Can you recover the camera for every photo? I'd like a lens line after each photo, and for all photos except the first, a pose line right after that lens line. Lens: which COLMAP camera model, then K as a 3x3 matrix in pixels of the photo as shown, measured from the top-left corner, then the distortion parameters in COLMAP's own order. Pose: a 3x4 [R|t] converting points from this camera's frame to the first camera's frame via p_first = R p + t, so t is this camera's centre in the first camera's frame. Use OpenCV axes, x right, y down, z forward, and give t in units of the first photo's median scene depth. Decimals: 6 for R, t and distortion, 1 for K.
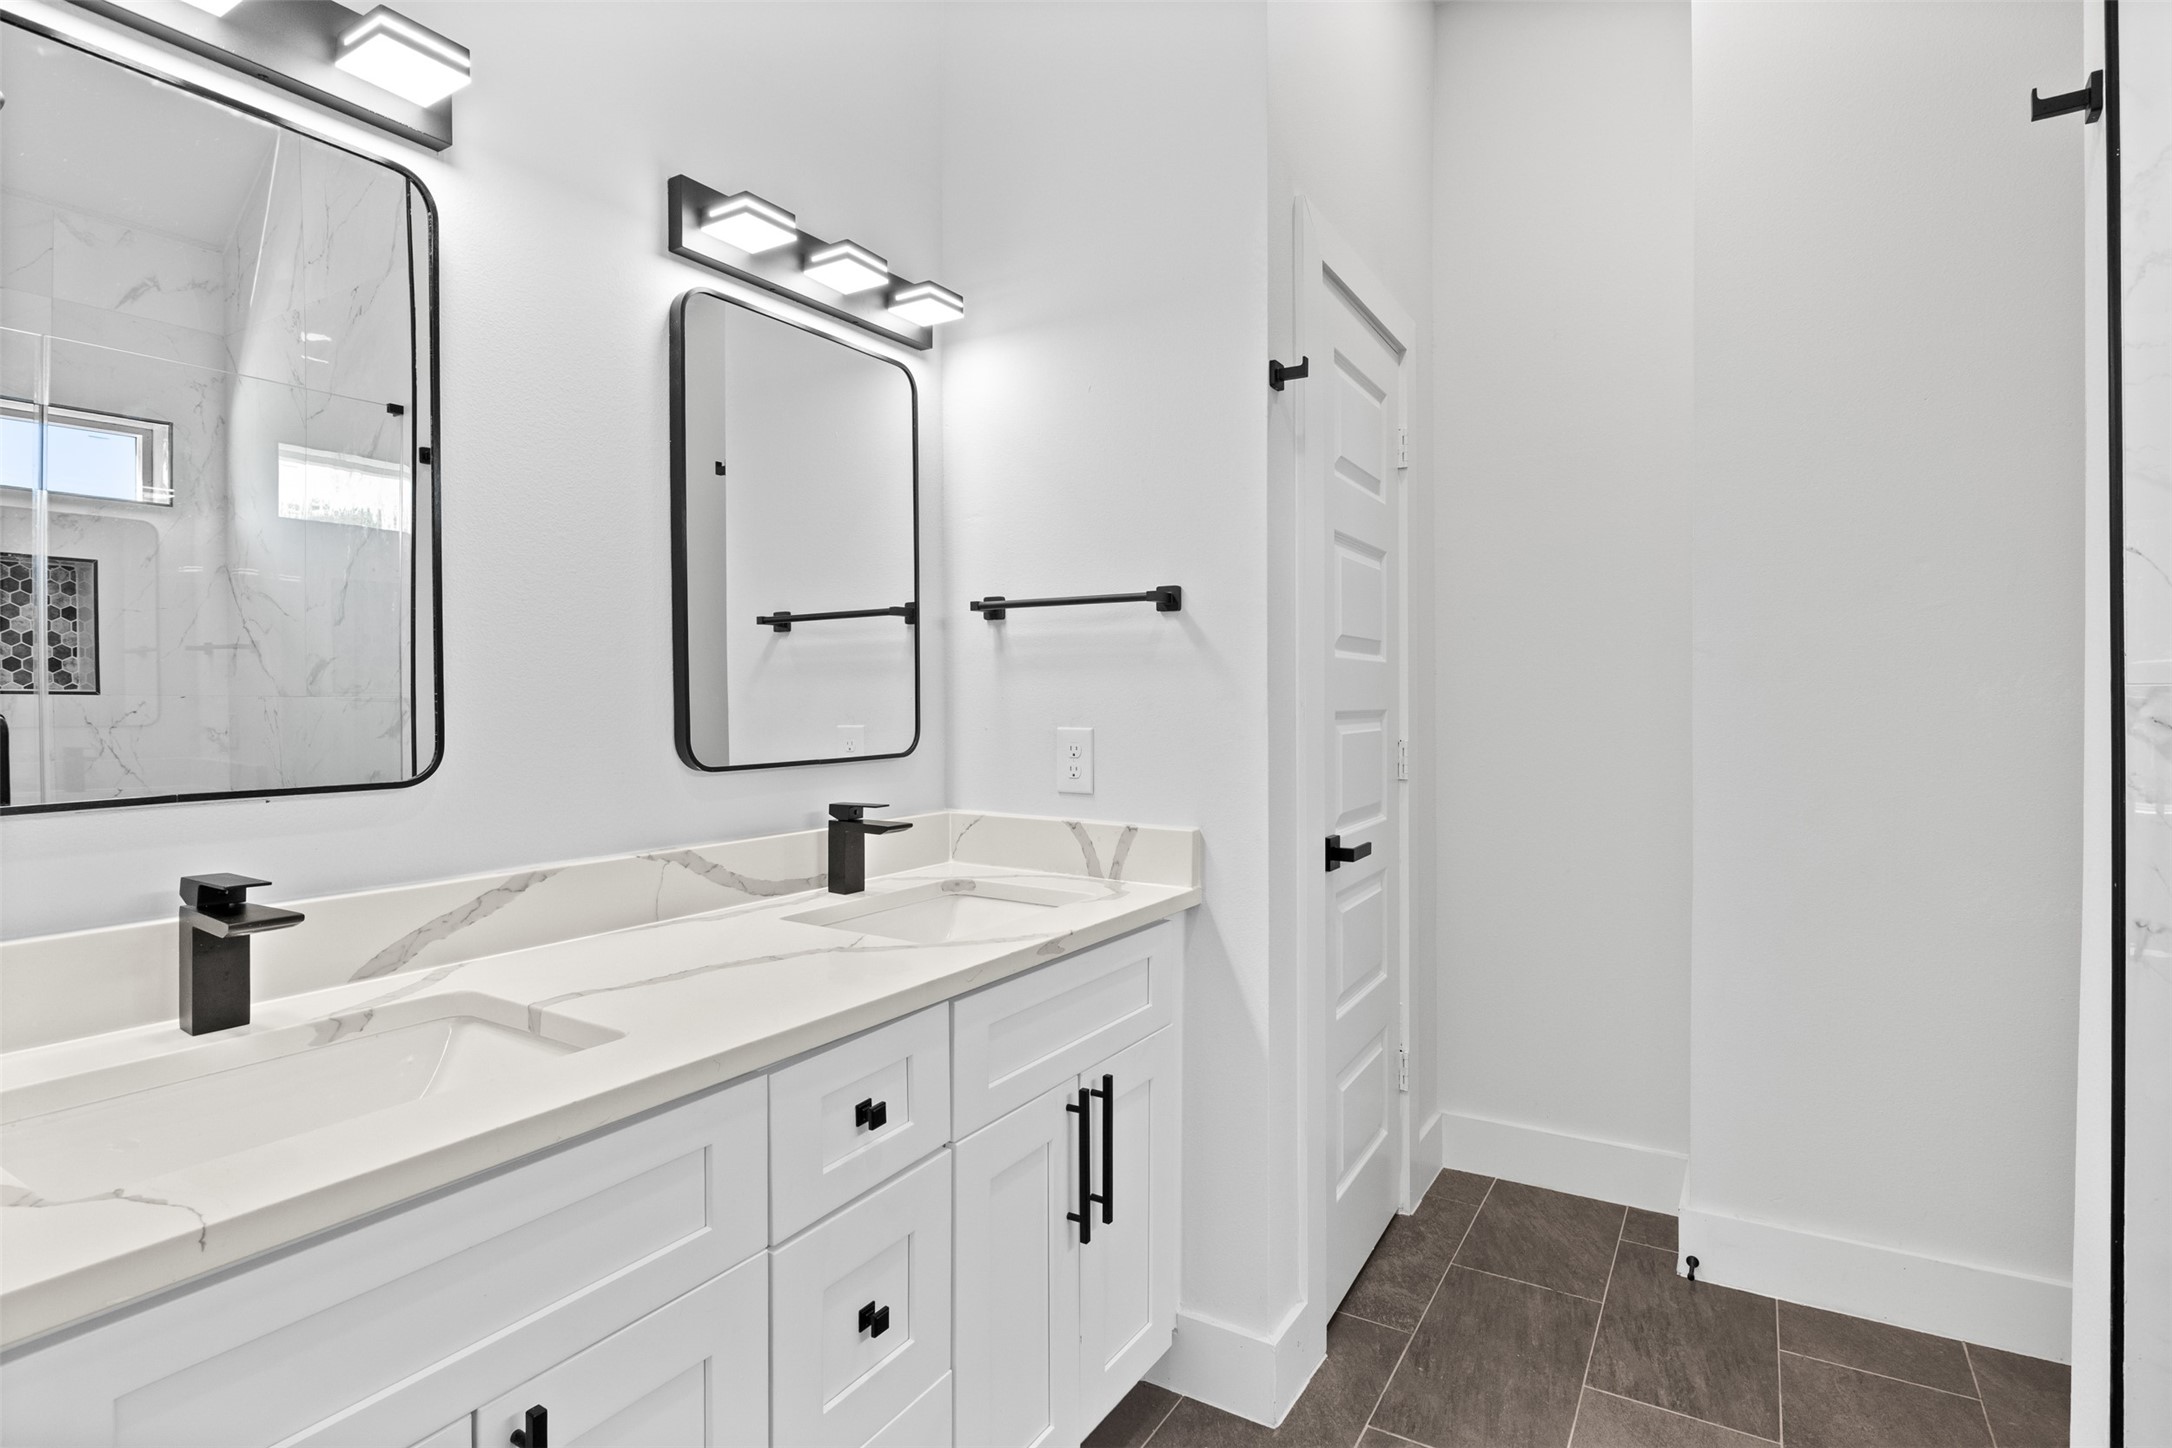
lens RADIAL K [[1083.0, 0, 1083.8], [0, 1083.0, 710.6], [0, 0, 1]] dist [-0.006541, -0.001265]
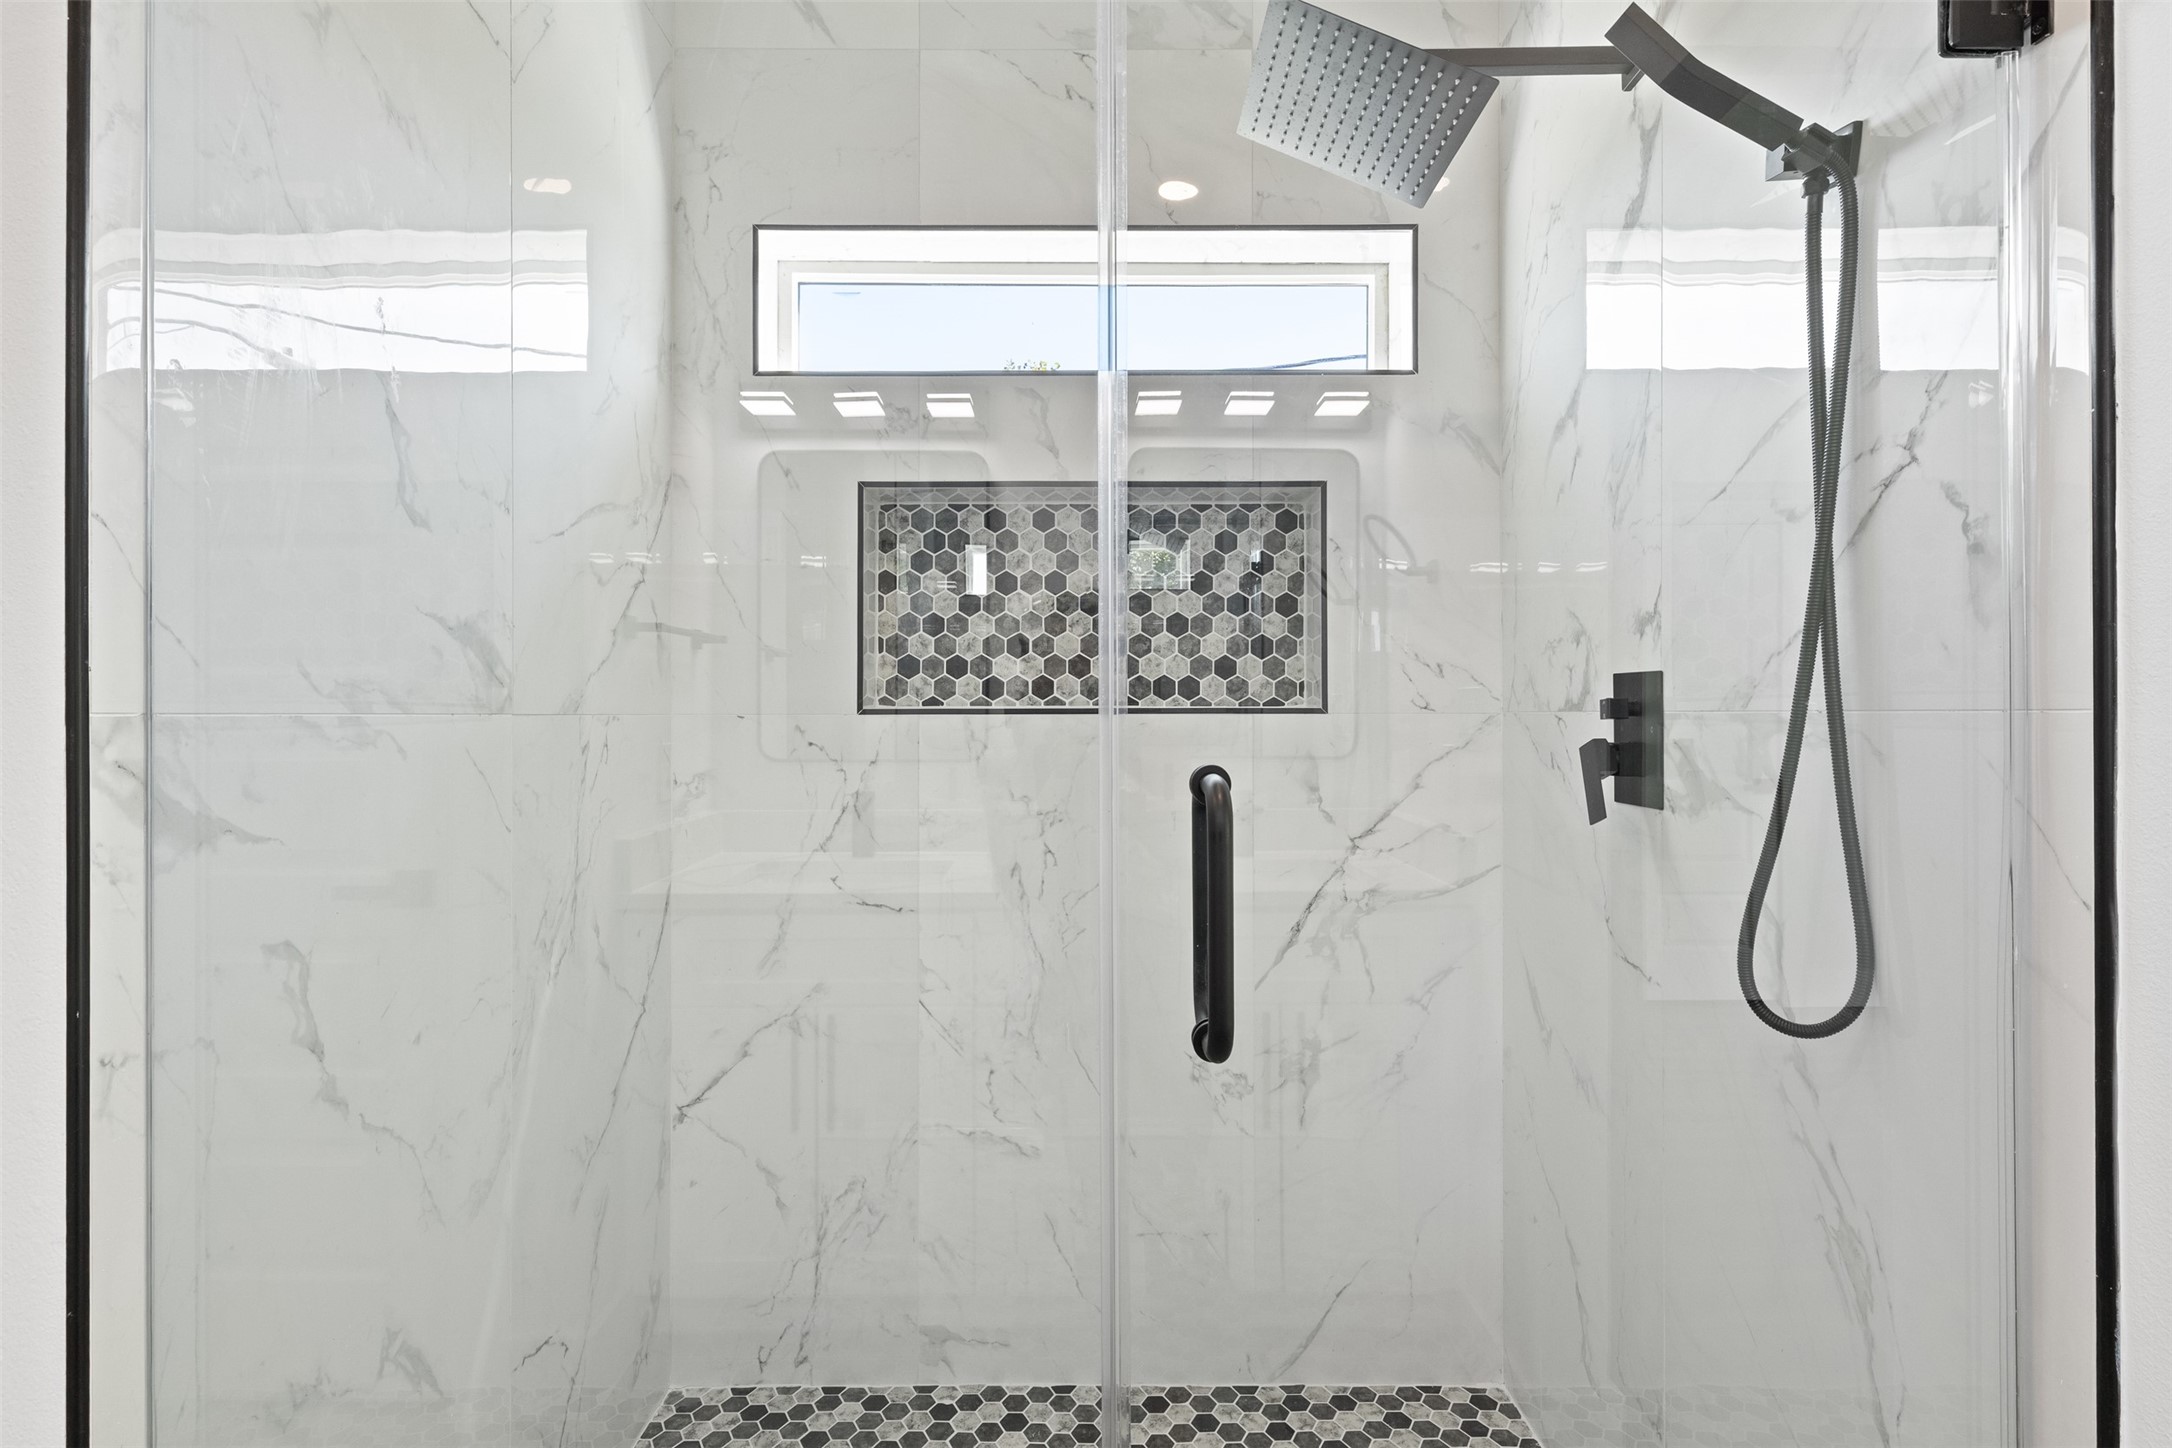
lens RADIAL K [[1090.2, 0, 1087.8], [0, 1090.2, 709.8], [0, 0, 1]] dist [0.001711, -0.000218]
pose [[-0.507589, 0.008533, 0.861557, 0.053080], [0.015042, 0.999886, -0.001041, -0.015873], [-0.861468, 0.012431, -0.507659, 0.751878]]
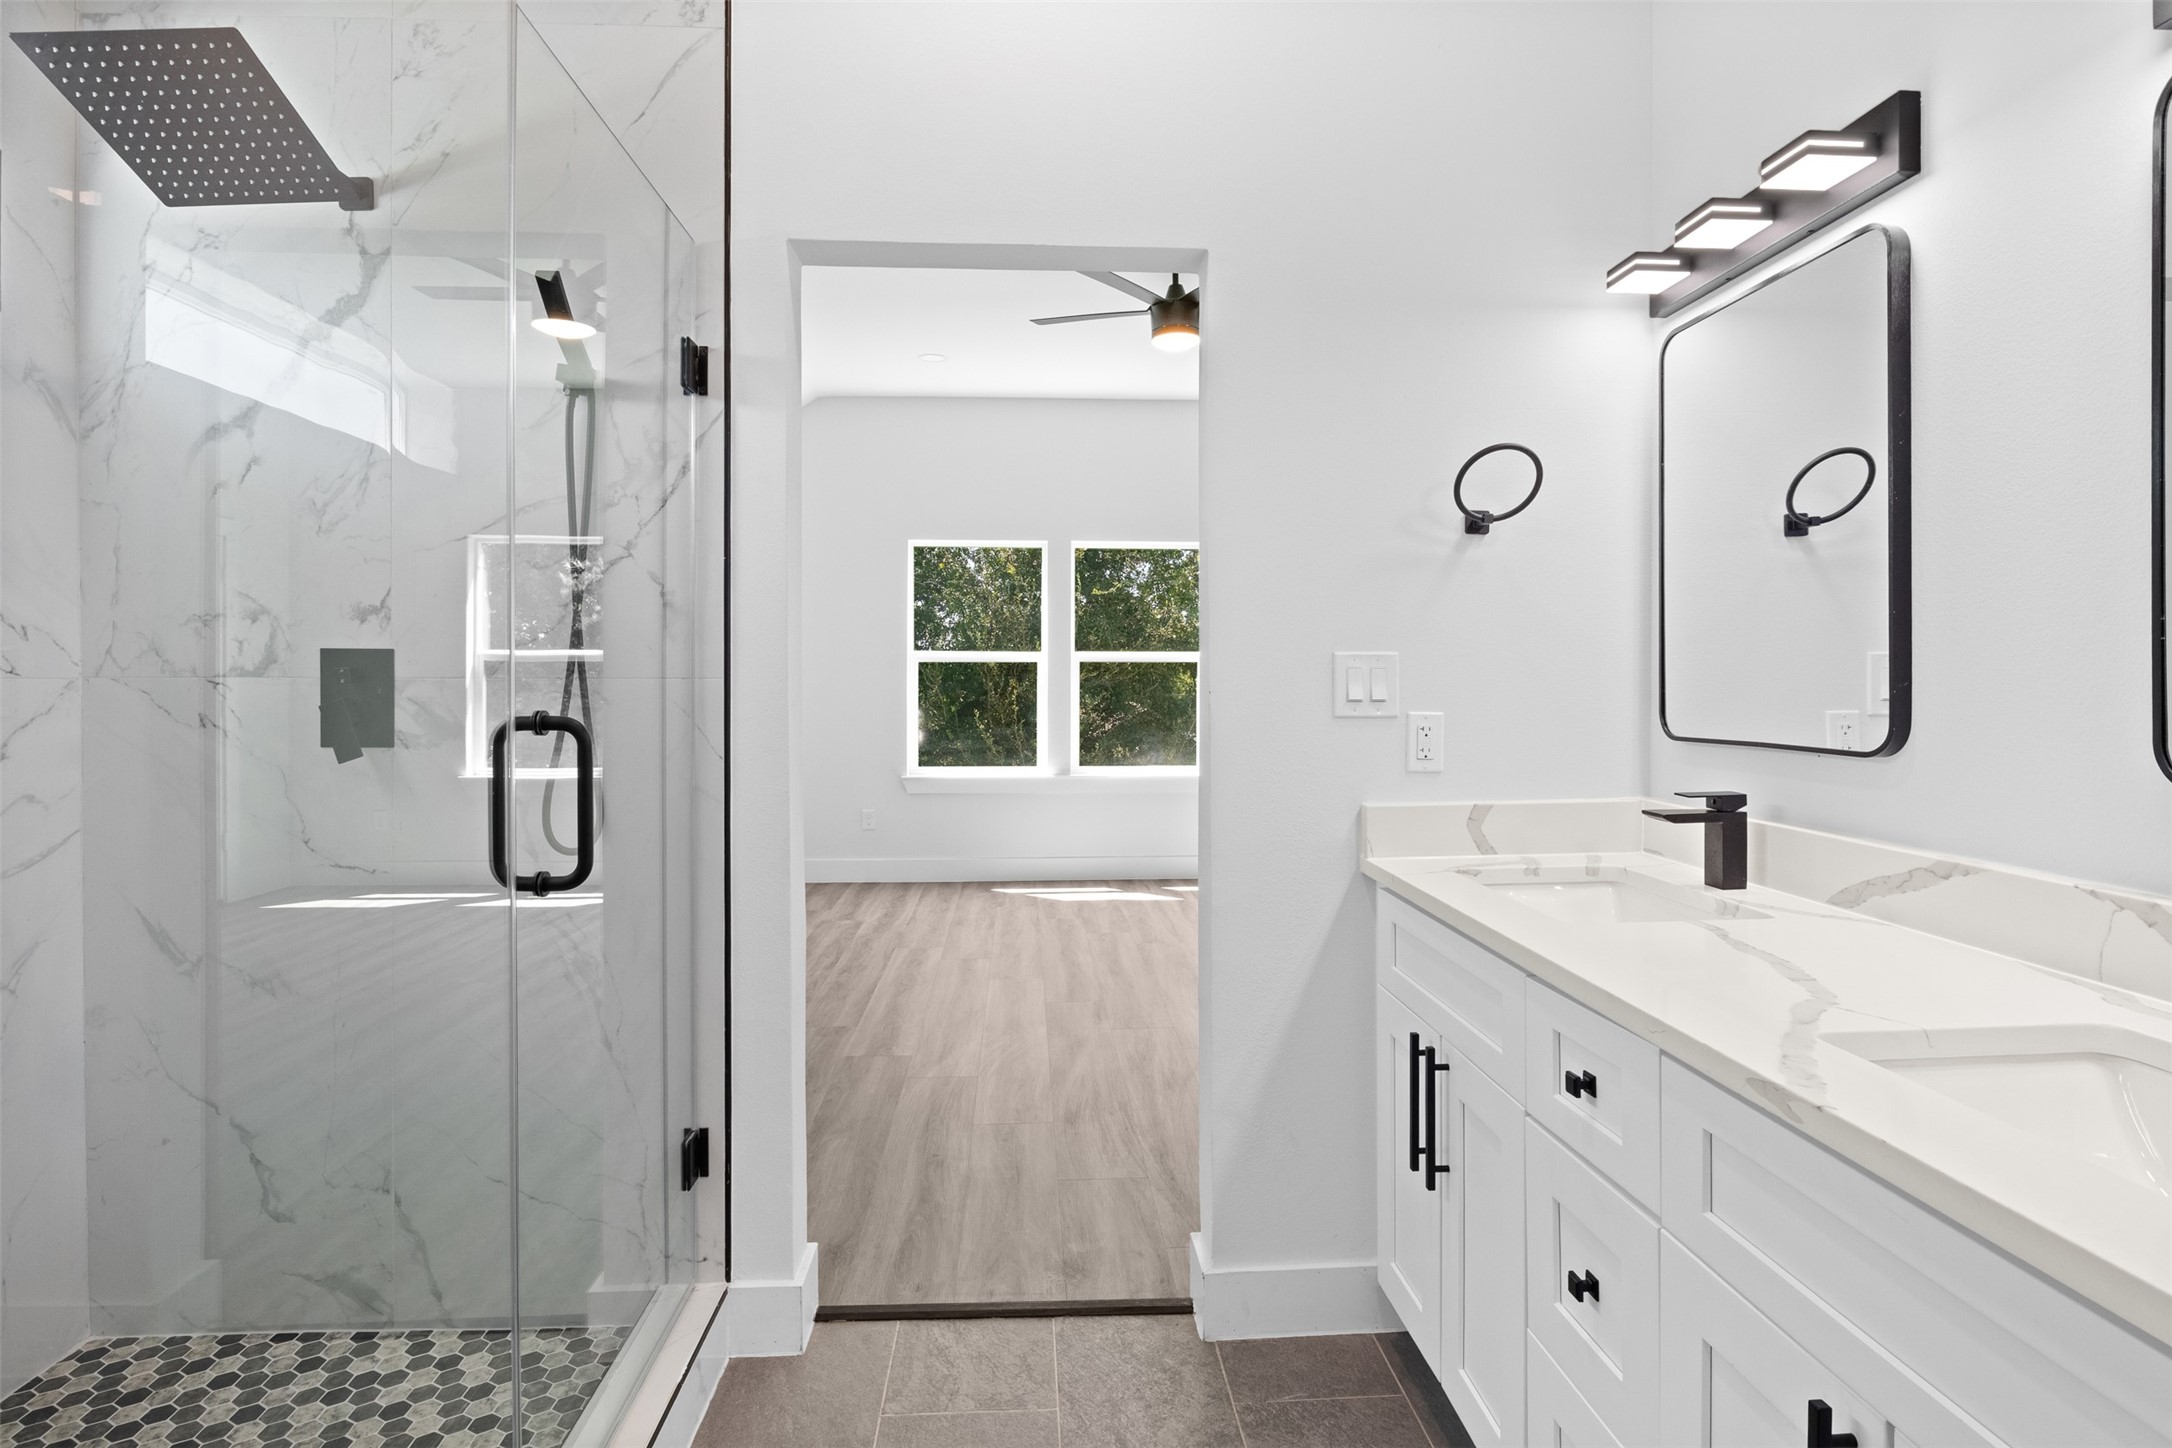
lens RADIAL K [[1083.0, 0, 1083.8], [0, 1083.0, 710.6], [0, 0, 1]] dist [-0.006541, -0.001265]
pose [[-0.824354, 0.019493, -0.565739, 0.740945], [-0.003416, 0.999217, 0.039406, -0.022887], [0.566064, 0.034418, -0.823642, 1.499329]]
